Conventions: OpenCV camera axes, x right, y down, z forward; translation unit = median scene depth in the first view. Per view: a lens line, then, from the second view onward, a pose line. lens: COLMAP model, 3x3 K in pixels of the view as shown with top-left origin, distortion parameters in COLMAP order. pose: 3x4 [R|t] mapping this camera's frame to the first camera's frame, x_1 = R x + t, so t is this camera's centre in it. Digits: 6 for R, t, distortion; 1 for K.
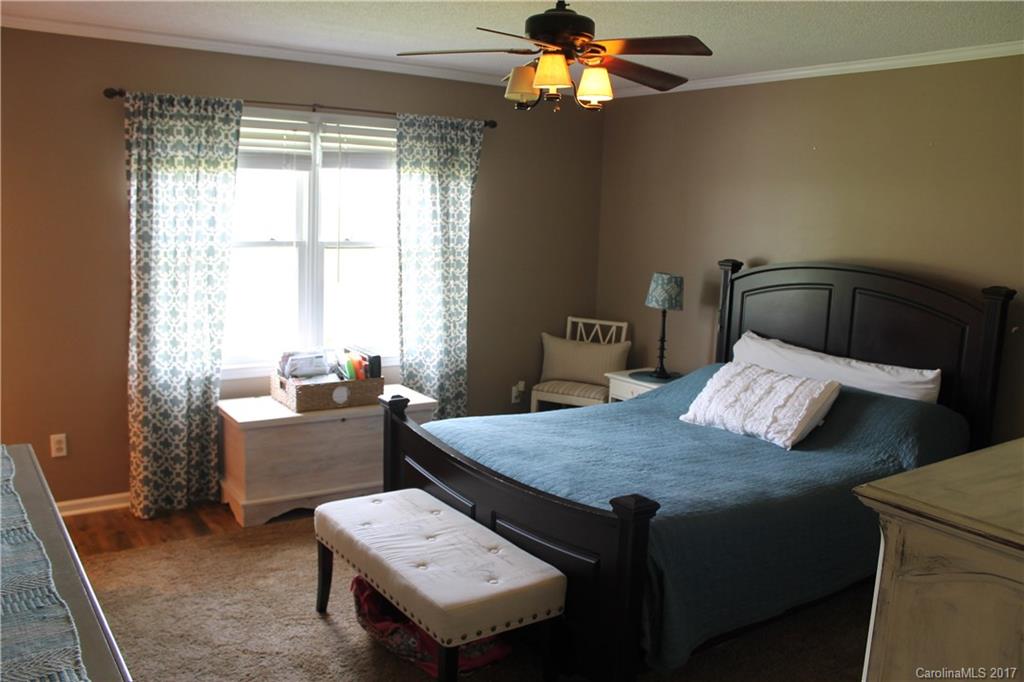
lens RADIAL K [[867.5, 0, 488.7], [0, 867.5, 336.1], [0, 0, 1]] dist [-0.108511, 0.080236]
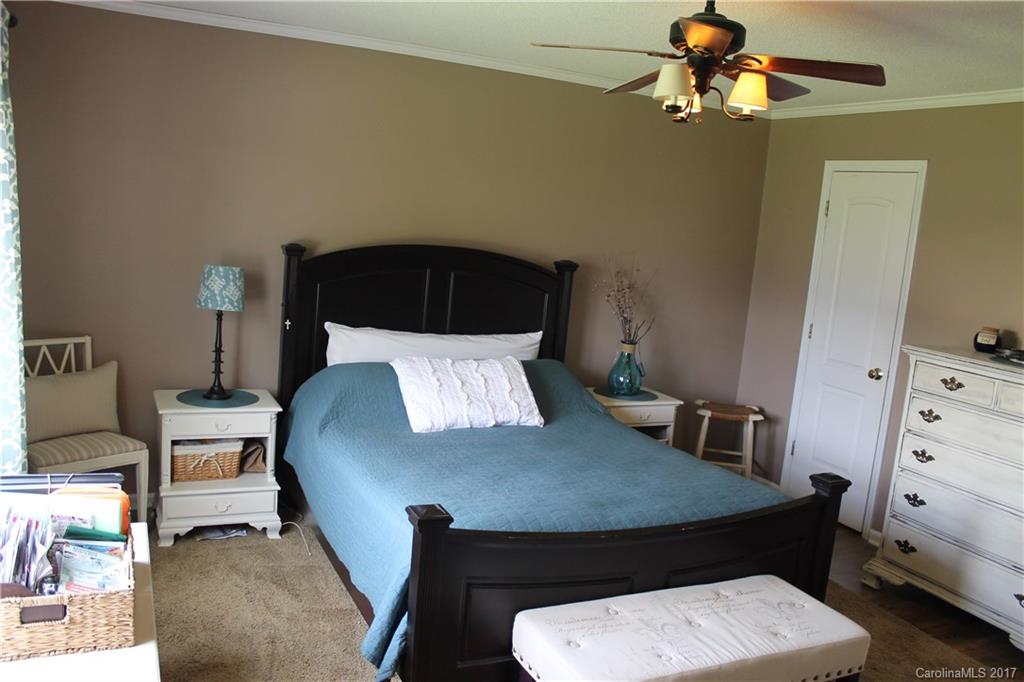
lens RADIAL K [[845.9, 0, 512.0], [0, 845.9, 341.0], [0, 0, 1]] dist [-0.167018, 0.146724]
pose [[0.199178, -0.157464, 0.967230, -0.650379], [0.078122, 0.986416, 0.144501, -0.125690], [-0.976844, 0.046781, 0.208774, 0.795326]]
